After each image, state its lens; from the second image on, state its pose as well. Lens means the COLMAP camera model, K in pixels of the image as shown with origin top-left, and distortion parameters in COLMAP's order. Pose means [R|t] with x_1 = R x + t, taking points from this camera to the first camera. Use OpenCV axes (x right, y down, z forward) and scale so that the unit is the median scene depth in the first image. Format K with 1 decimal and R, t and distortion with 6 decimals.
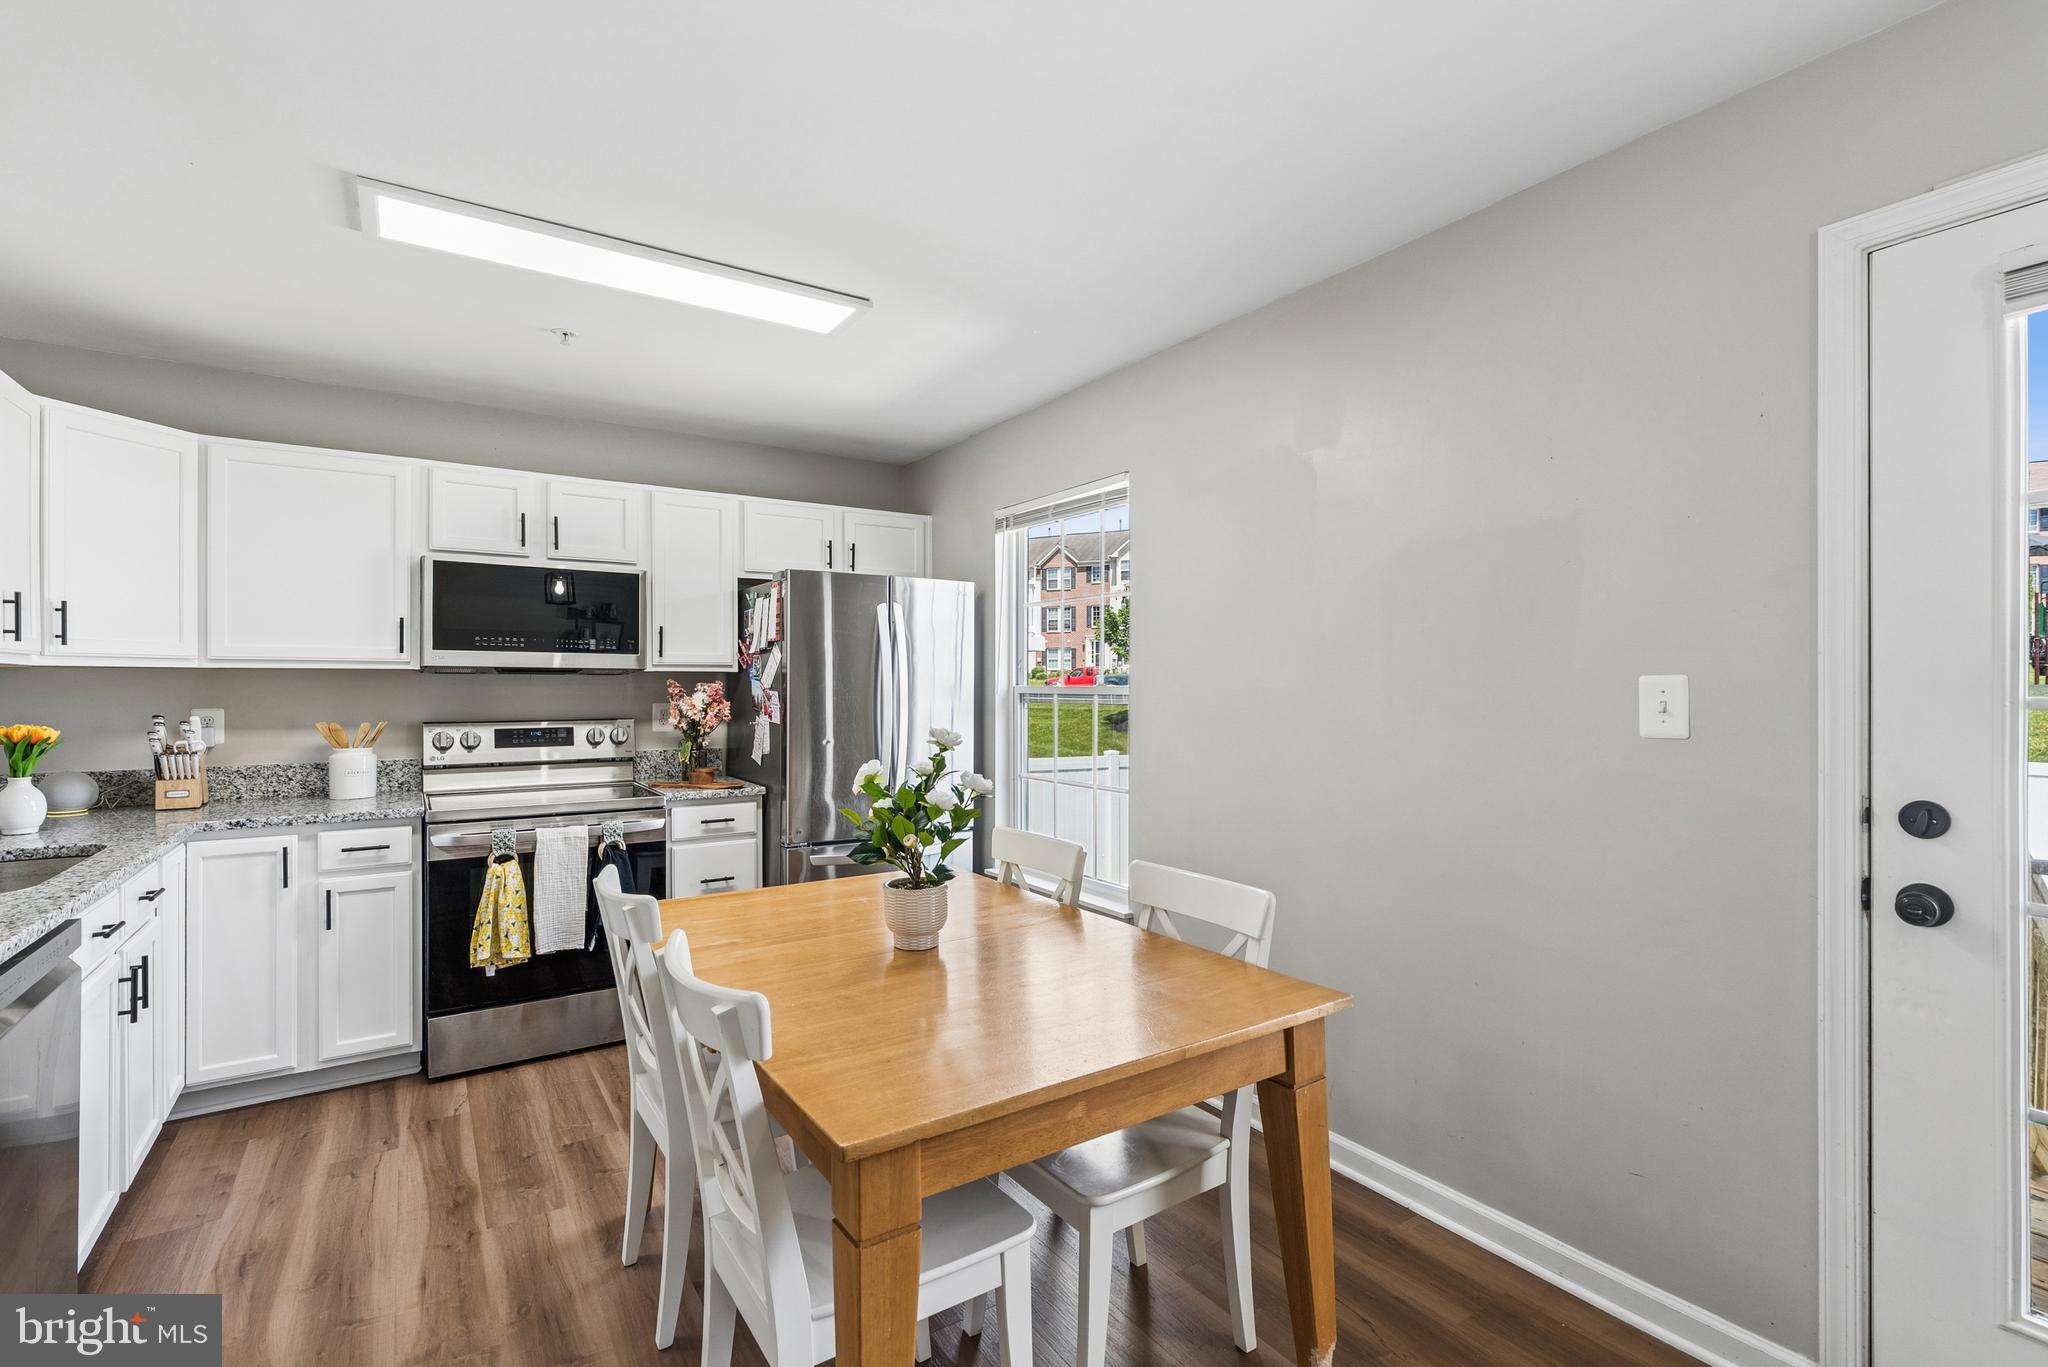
lens RADIAL K [[935.4, 0, 1031.6], [0, 935.4, 691.7], [0, 0, 1]] dist [-0.011865, 0.003828]
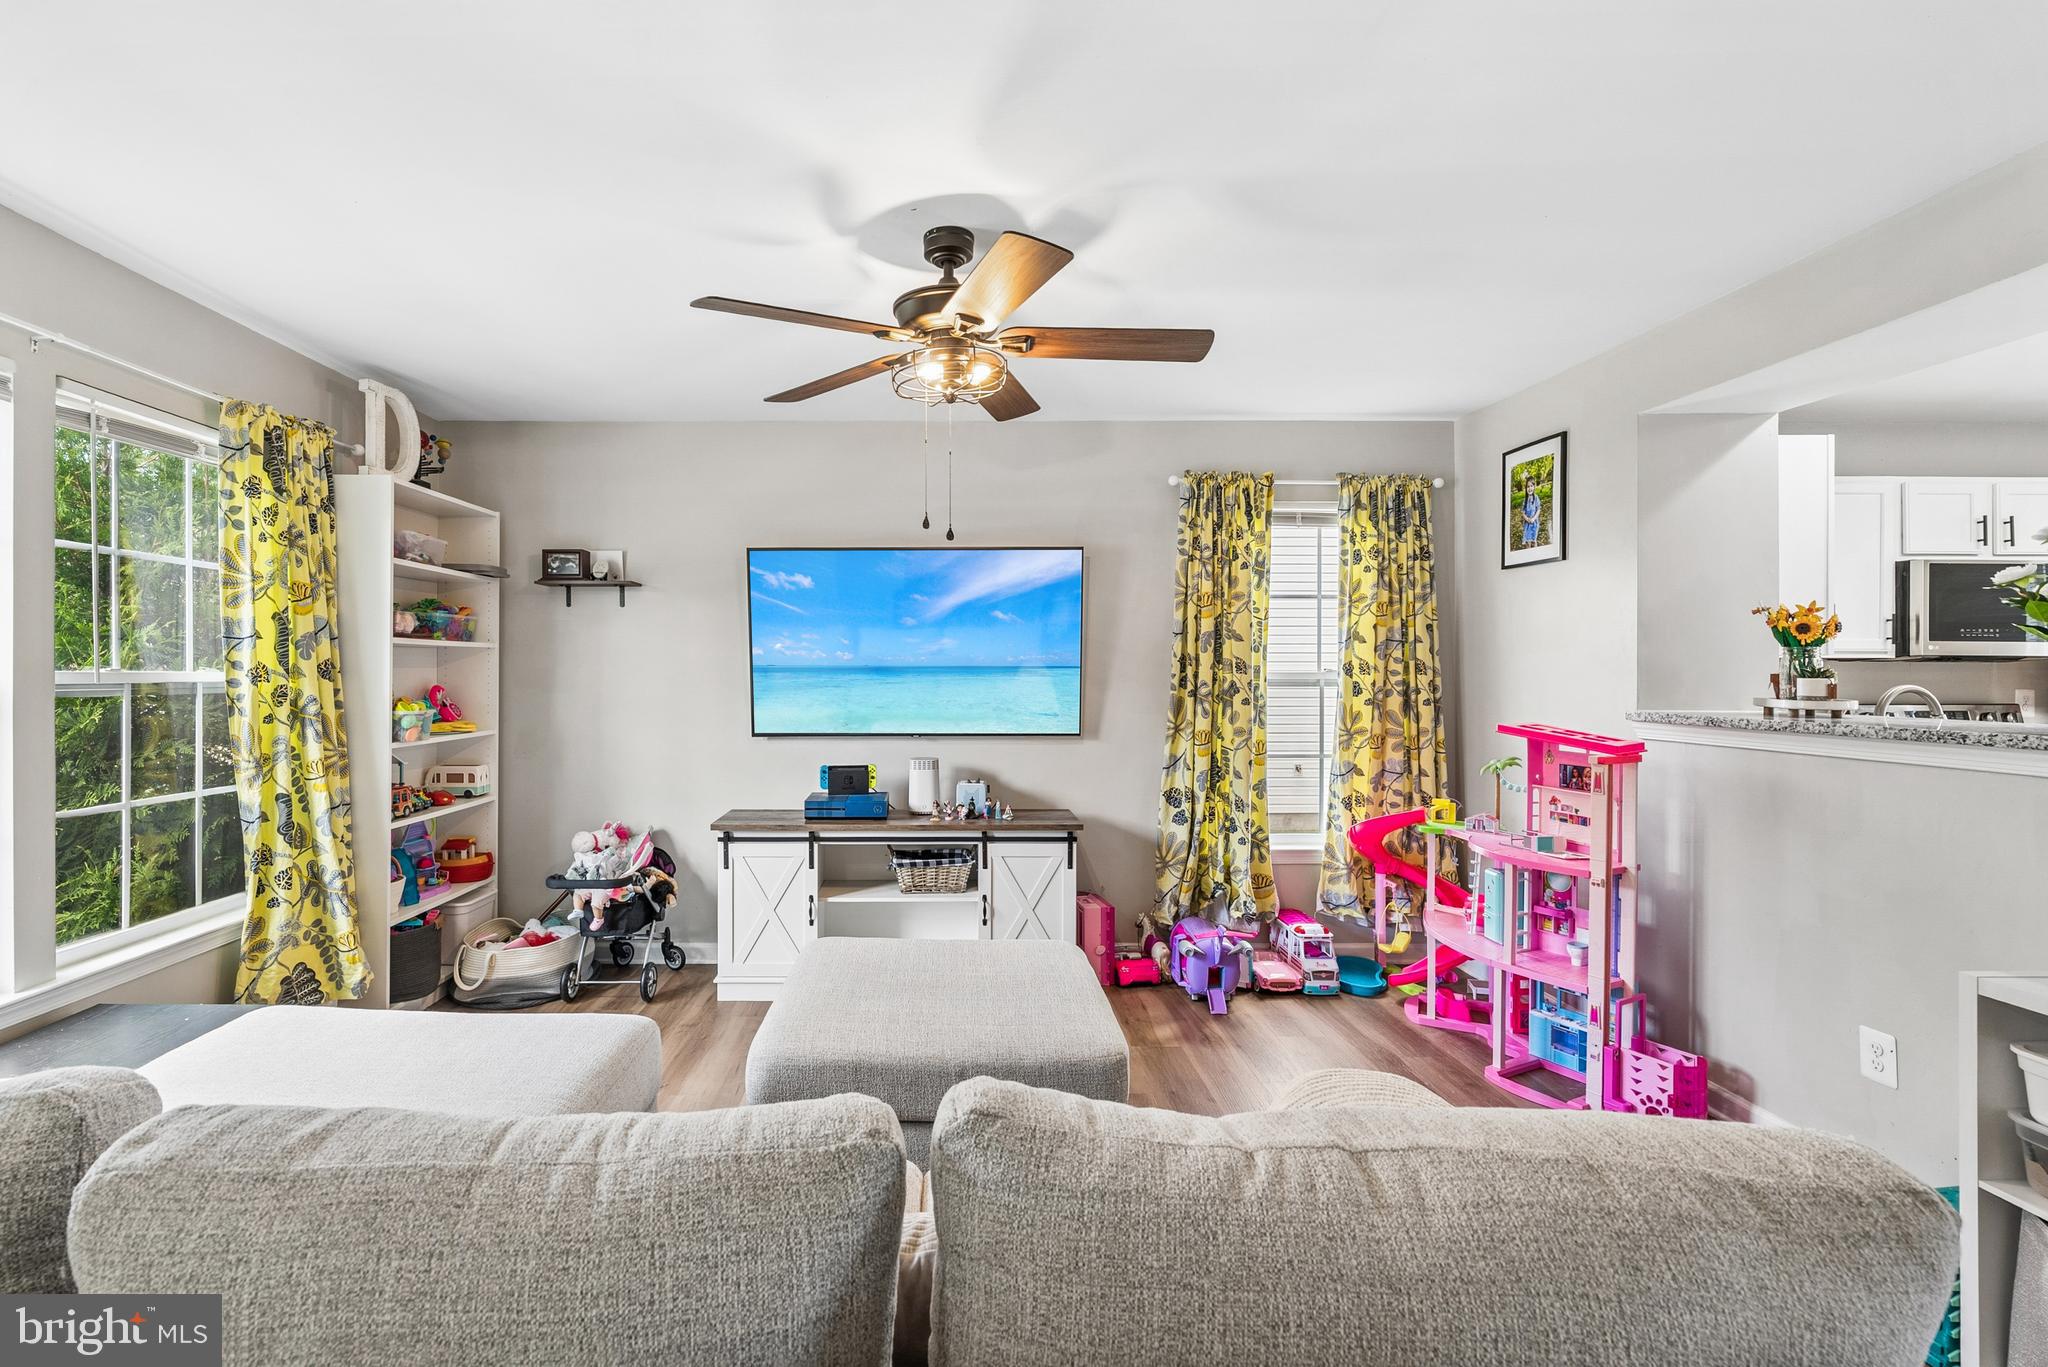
lens RADIAL K [[935.4, 0, 963.3], [0, 935.4, 682.0], [0, 0, 1]] dist [-0.011865, 0.003828]
pose [[0.828832, 0.008456, -0.559434, -0.988805], [-0.005401, 0.999960, 0.007114, 0.004709], [0.559471, -0.002875, 0.828845, -0.626386]]
